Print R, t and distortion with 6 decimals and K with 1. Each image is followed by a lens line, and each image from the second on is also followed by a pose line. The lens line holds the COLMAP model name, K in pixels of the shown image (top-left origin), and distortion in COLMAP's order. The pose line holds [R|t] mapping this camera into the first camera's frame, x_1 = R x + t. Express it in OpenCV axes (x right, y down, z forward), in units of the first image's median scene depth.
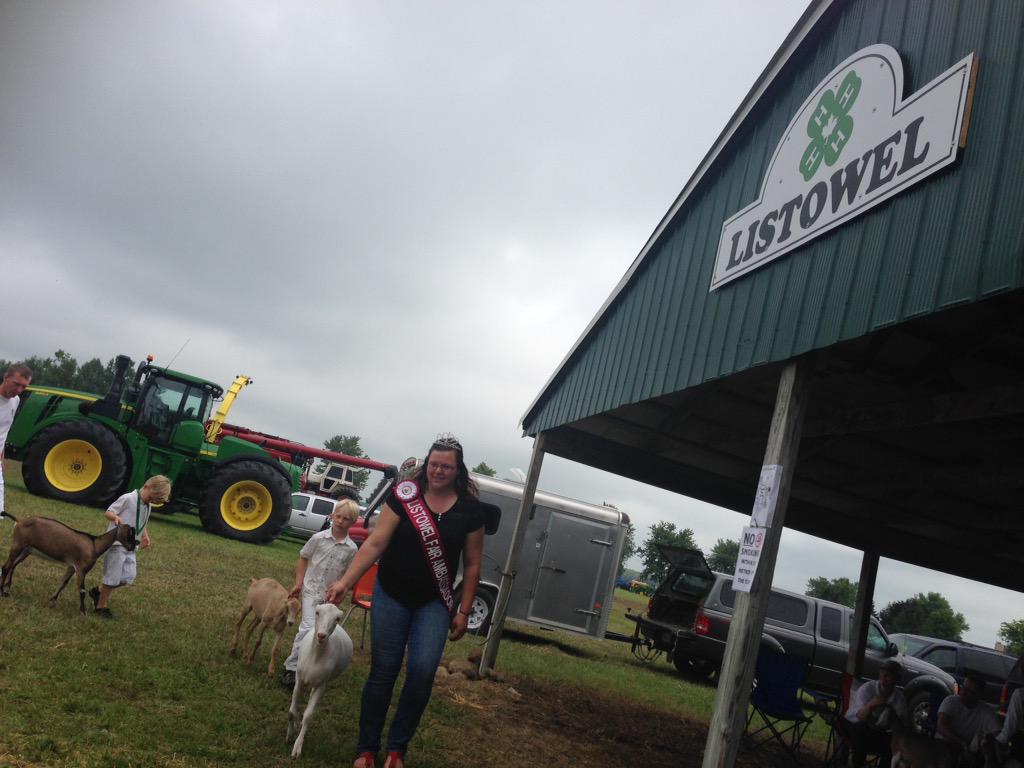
lens RADIAL K [[917.1, 0, 528.2], [0, 917.1, 364.5], [0, 0, 1]] dist [0.115108, -0.188098]
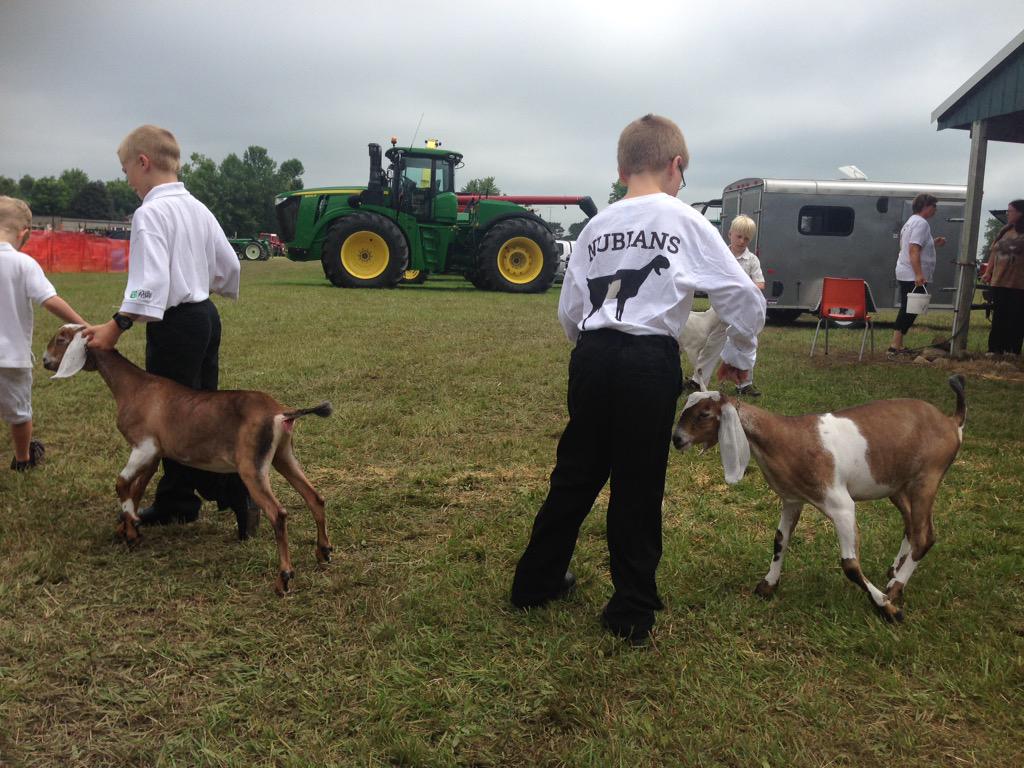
lens RADIAL K [[917.1, 0, 520.8], [0, 917.1, 385.1], [0, 0, 1]] dist [0.115108, -0.188098]
pose [[0.968381, -0.178558, -0.174225, -0.161505], [0.224857, 0.927209, 0.299536, -0.035562], [0.108059, -0.329241, 0.938042, -0.044922]]
